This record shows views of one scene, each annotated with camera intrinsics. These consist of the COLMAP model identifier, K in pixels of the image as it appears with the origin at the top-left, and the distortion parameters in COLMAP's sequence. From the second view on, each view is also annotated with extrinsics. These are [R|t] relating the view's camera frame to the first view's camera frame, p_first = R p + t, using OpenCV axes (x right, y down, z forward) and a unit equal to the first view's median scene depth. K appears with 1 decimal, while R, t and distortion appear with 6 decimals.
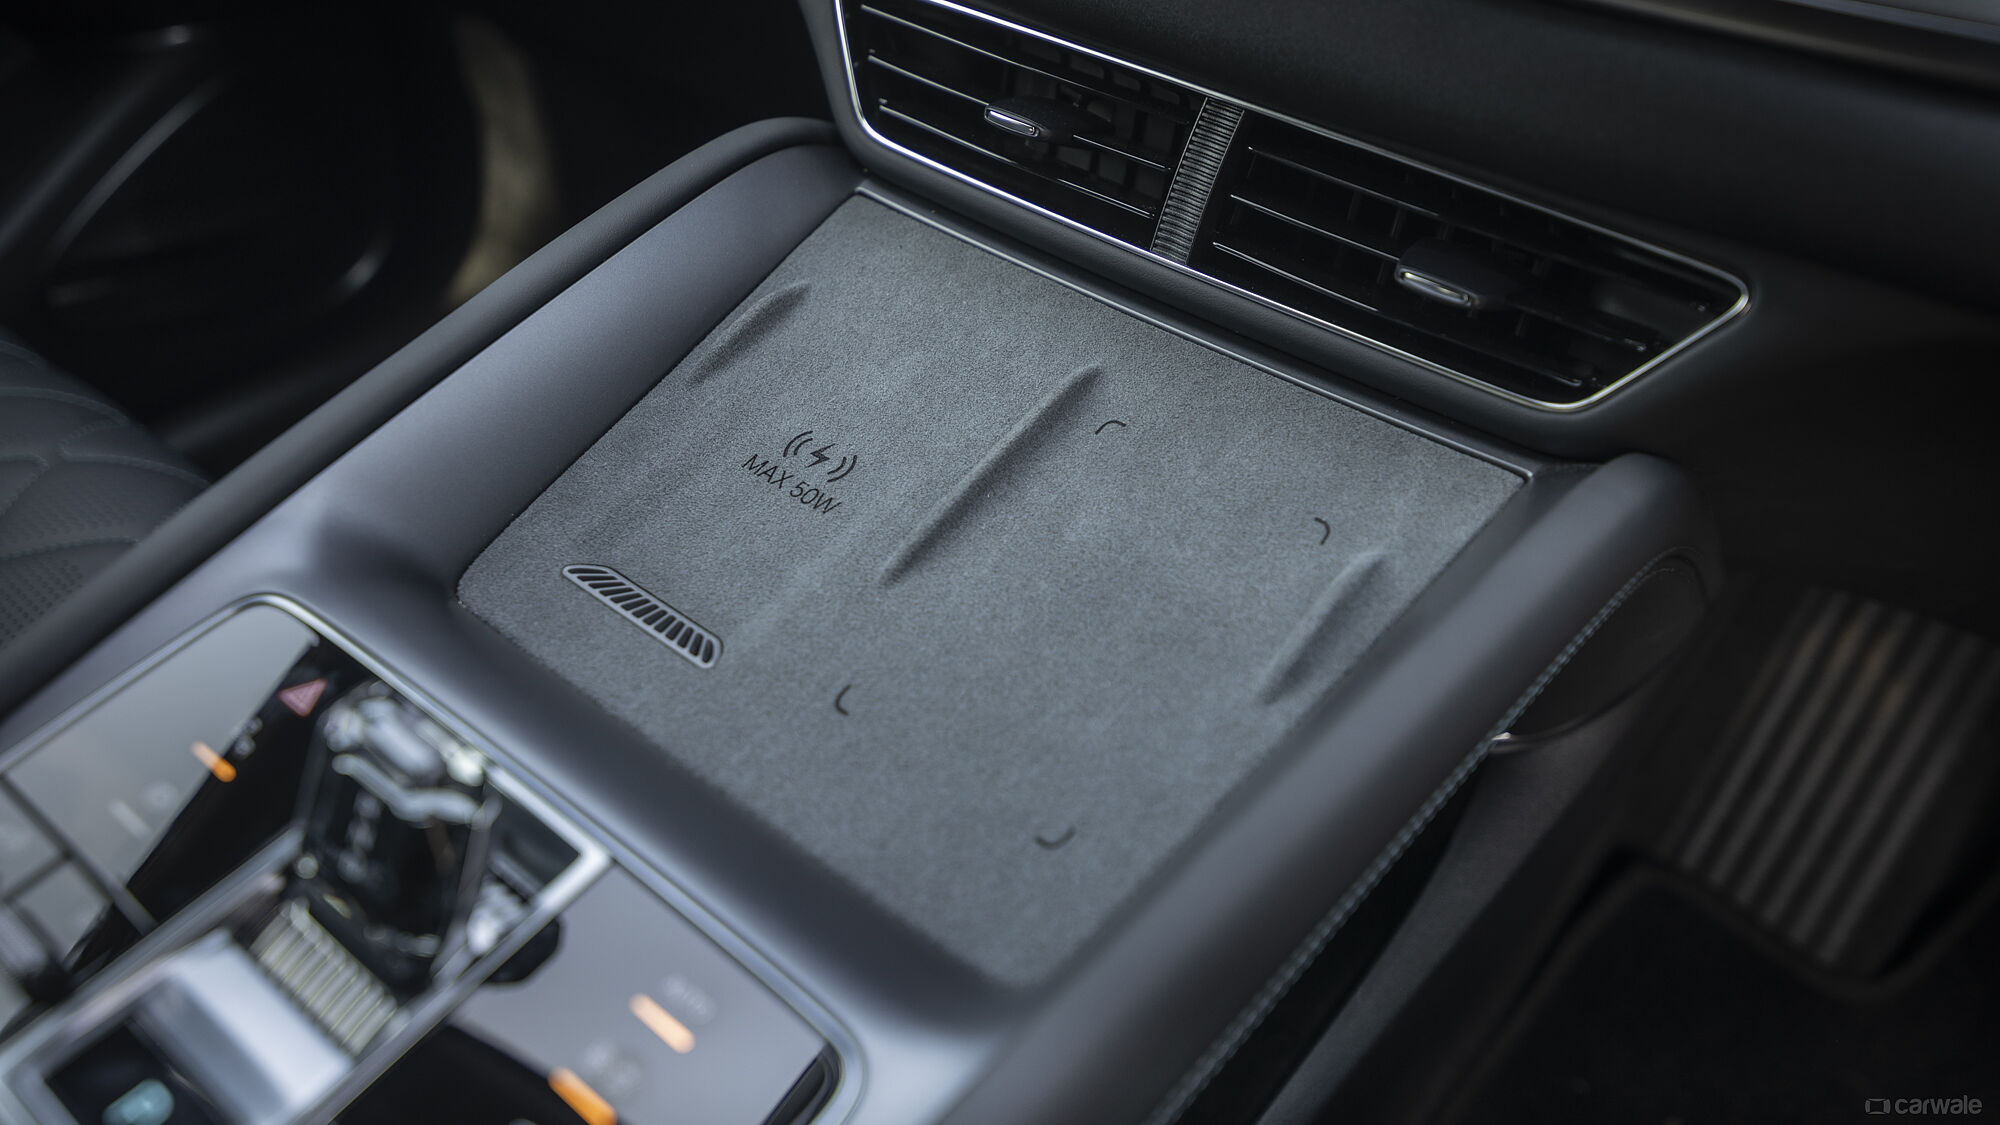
lens RADIAL K [[1529.1, 0, 1000.0], [0, 1529.1, 562.5], [0, 0, 1]] dist [-0.006295, -0.003738]
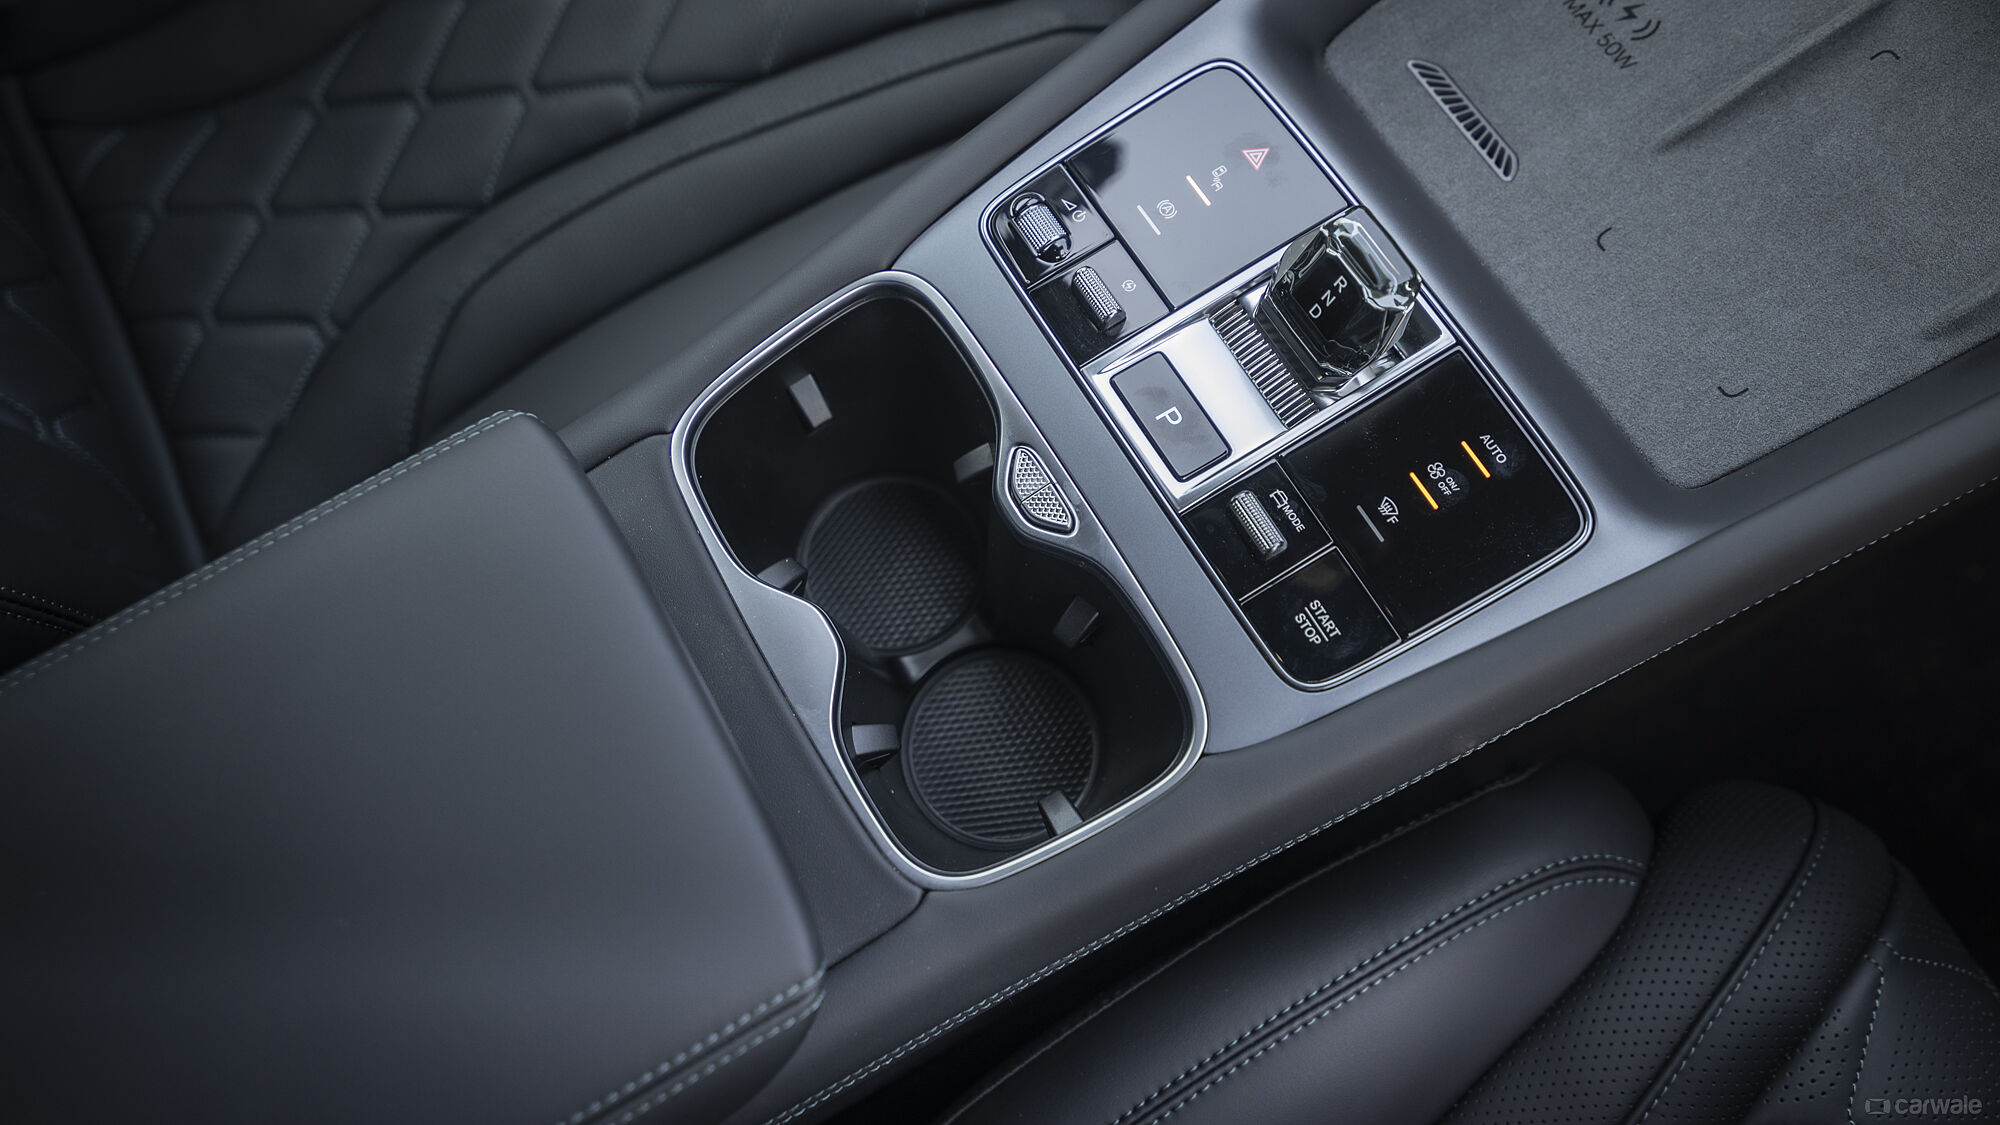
lens RADIAL K [[1538.9, 0, 997.8], [0, 1538.9, 500.9], [0, 0, 1]] dist [0.002845, -0.004979]
pose [[0.936755, 0.310028, -0.162396, -0.290070], [-0.200029, 0.855018, 0.478469, -0.240232], [0.287190, -0.415724, 0.862957, -0.409125]]
